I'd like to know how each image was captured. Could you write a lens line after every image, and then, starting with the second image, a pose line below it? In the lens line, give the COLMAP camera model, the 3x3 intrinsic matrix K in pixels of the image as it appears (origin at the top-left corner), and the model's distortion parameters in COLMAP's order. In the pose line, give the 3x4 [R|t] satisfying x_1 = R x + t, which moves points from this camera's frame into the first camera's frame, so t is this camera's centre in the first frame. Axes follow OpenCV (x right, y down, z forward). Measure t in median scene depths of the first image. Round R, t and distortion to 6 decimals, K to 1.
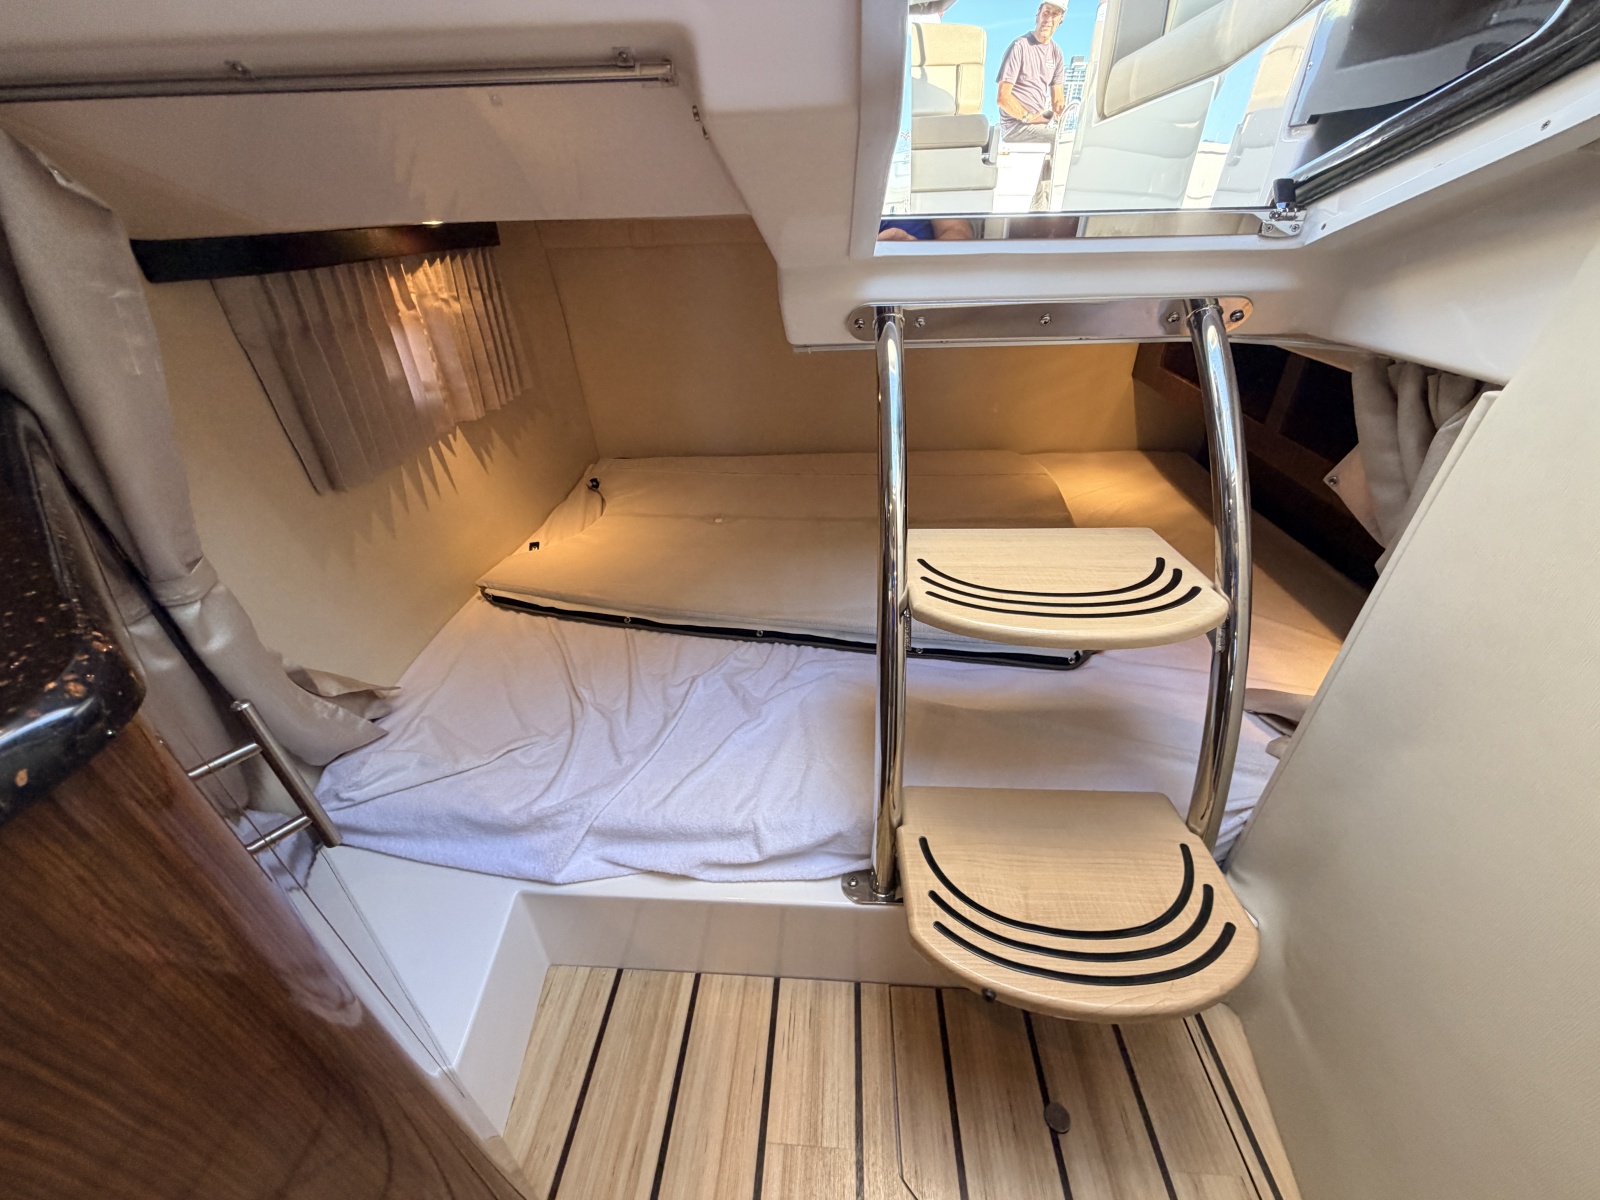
lens RADIAL K [[636.7, 0, 793.2], [0, 636.7, 604.6], [0, 0, 1]] dist [-0.001958, -0.000080]
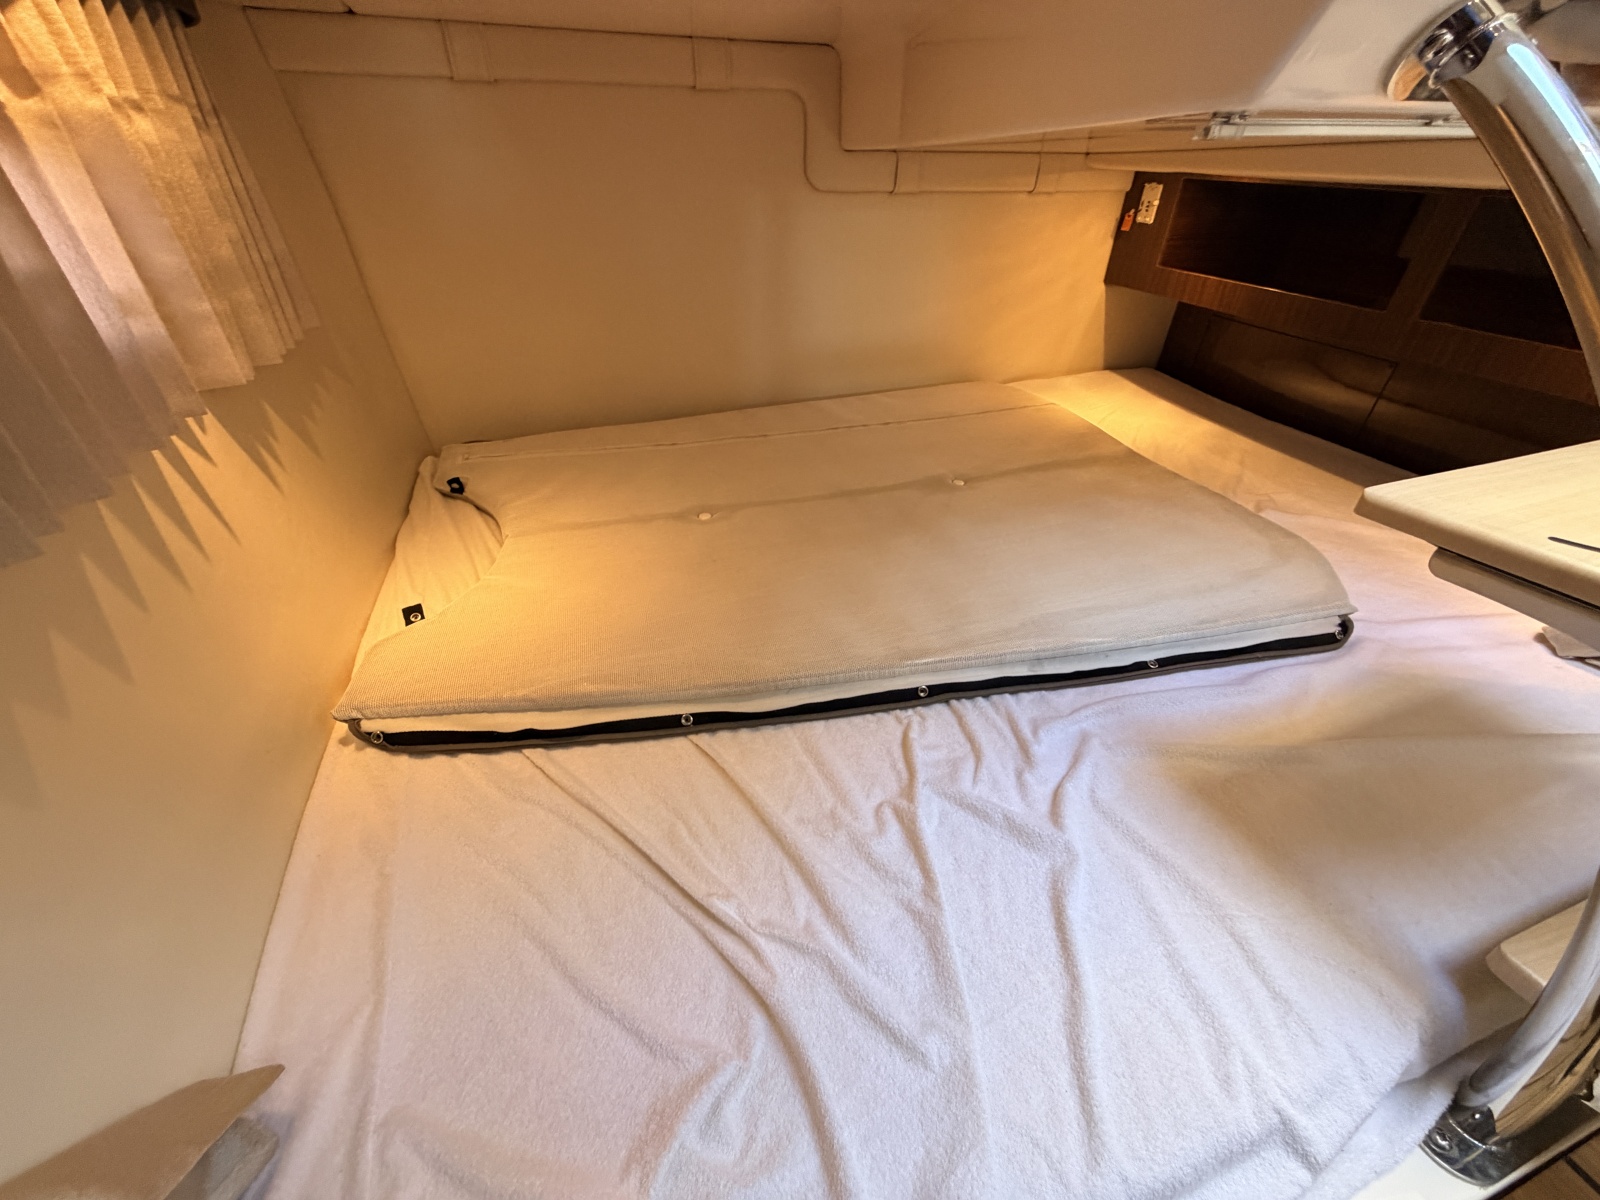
lens RADIAL K [[636.7, 0, 793.2], [0, 636.7, 604.6], [0, 0, 1]] dist [-0.001958, -0.000080]
pose [[0.925781, -0.192597, 0.325323, -0.312030], [0.175556, 0.981111, 0.081250, -0.095473], [-0.334827, -0.018108, 0.942106, 0.417093]]
